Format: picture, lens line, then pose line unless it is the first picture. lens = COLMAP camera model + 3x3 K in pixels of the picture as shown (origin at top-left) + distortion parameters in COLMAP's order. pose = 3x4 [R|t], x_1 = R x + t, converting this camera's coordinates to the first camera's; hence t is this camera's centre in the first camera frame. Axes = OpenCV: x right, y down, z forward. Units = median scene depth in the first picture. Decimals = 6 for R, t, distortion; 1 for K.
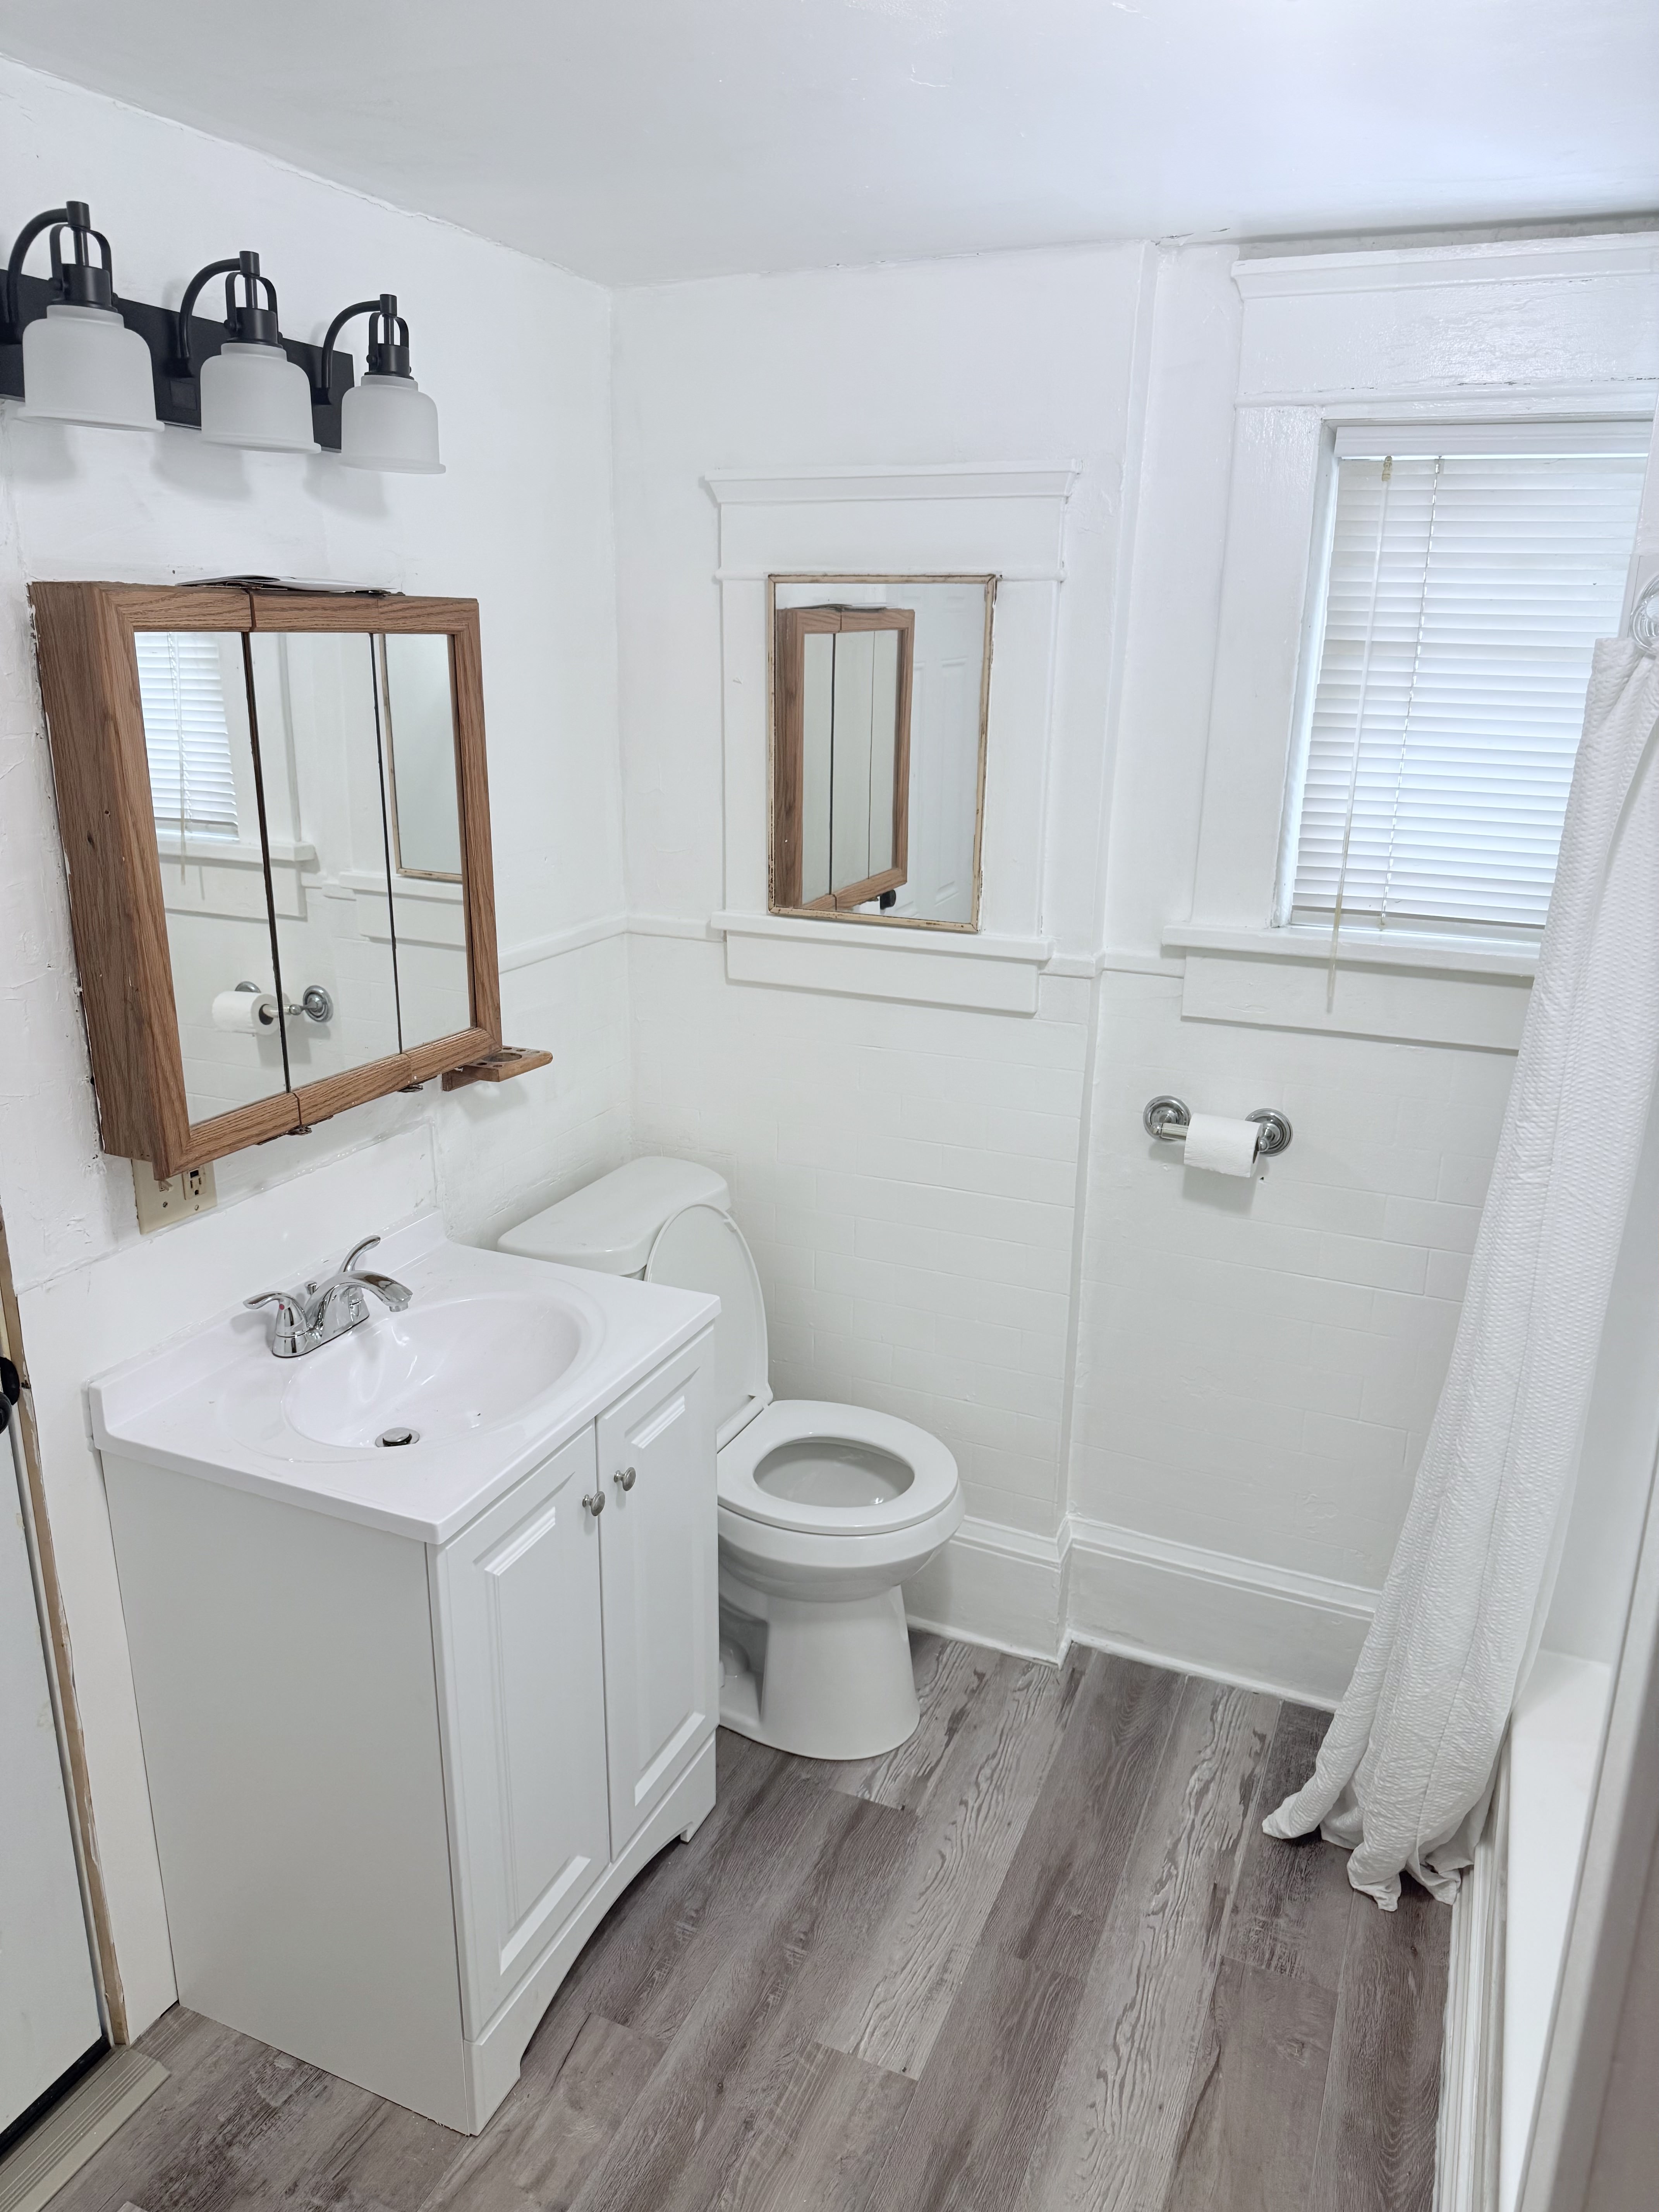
lens RADIAL K [[1575.9, 0, 832.7], [0, 1575.9, 1105.9], [0, 0, 1]] dist [0.030763, -0.015357]
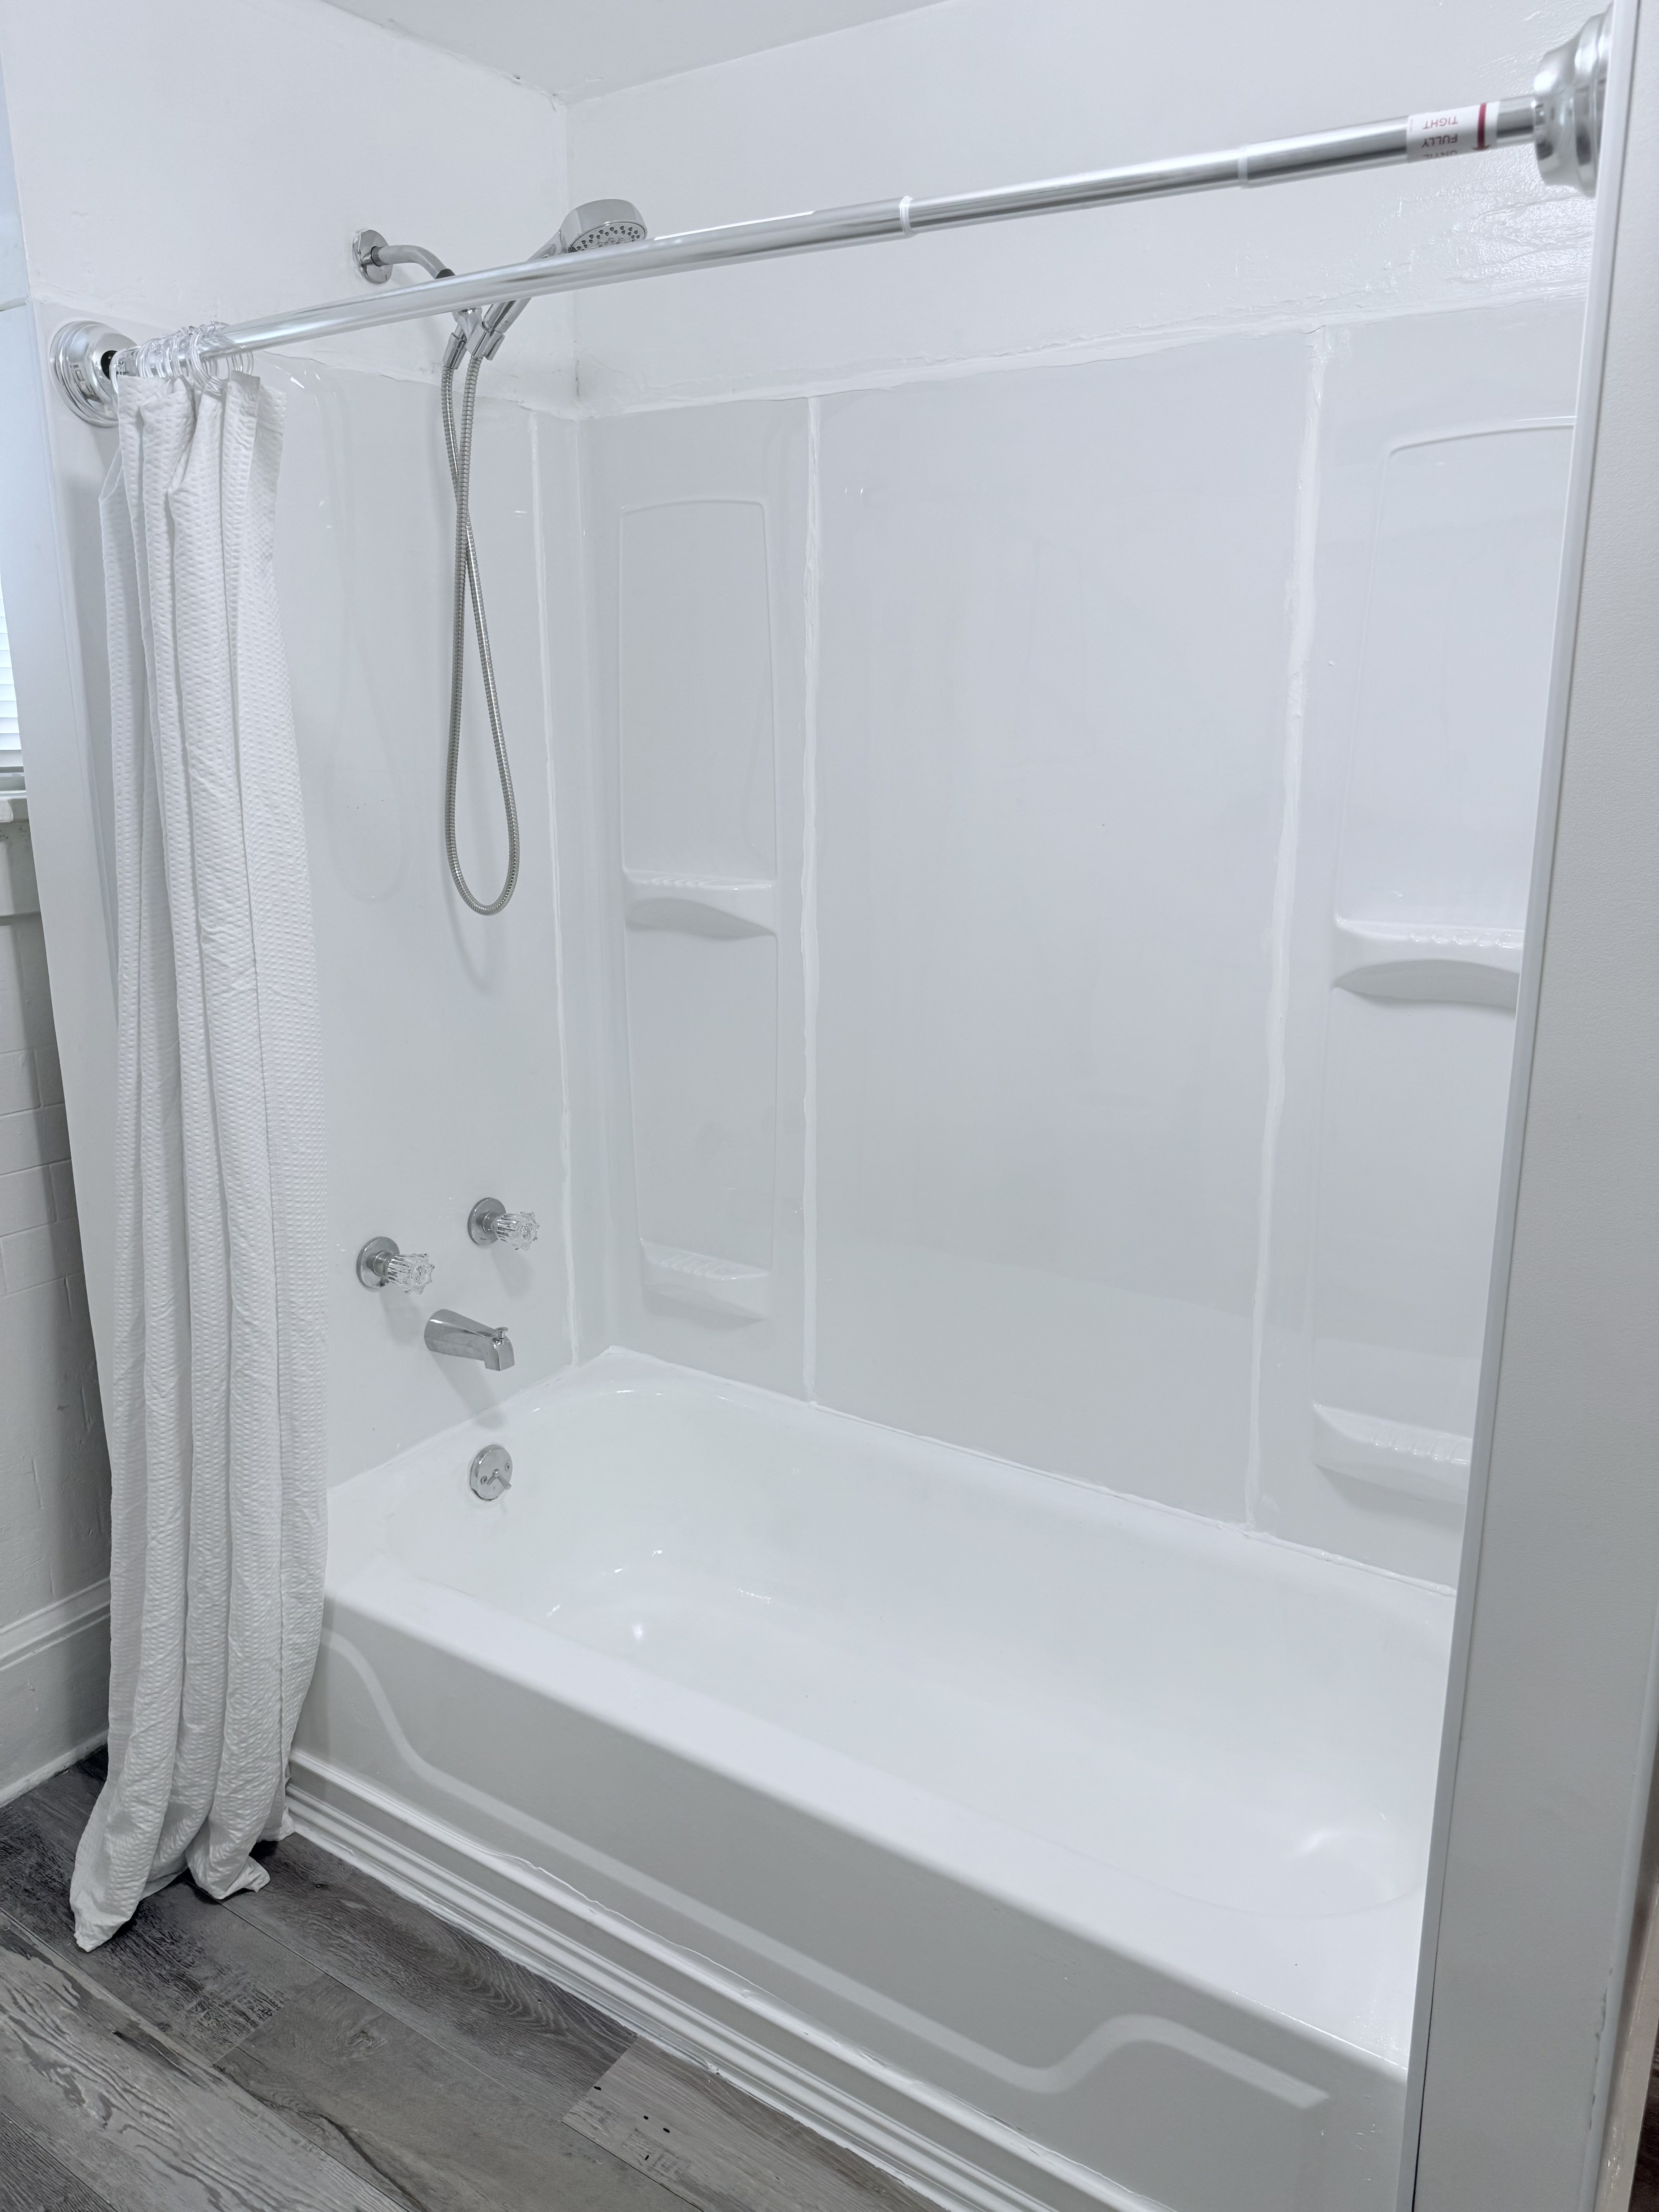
lens RADIAL K [[1575.9, 0, 829.0], [0, 1575.9, 1106.6], [0, 0, 1]] dist [0.030763, -0.015357]
pose [[0.189368, -0.259317, 0.947045, -0.321811], [0.288463, 0.936629, 0.198785, 0.023637], [-0.938578, 0.235544, 0.252171, 0.408918]]
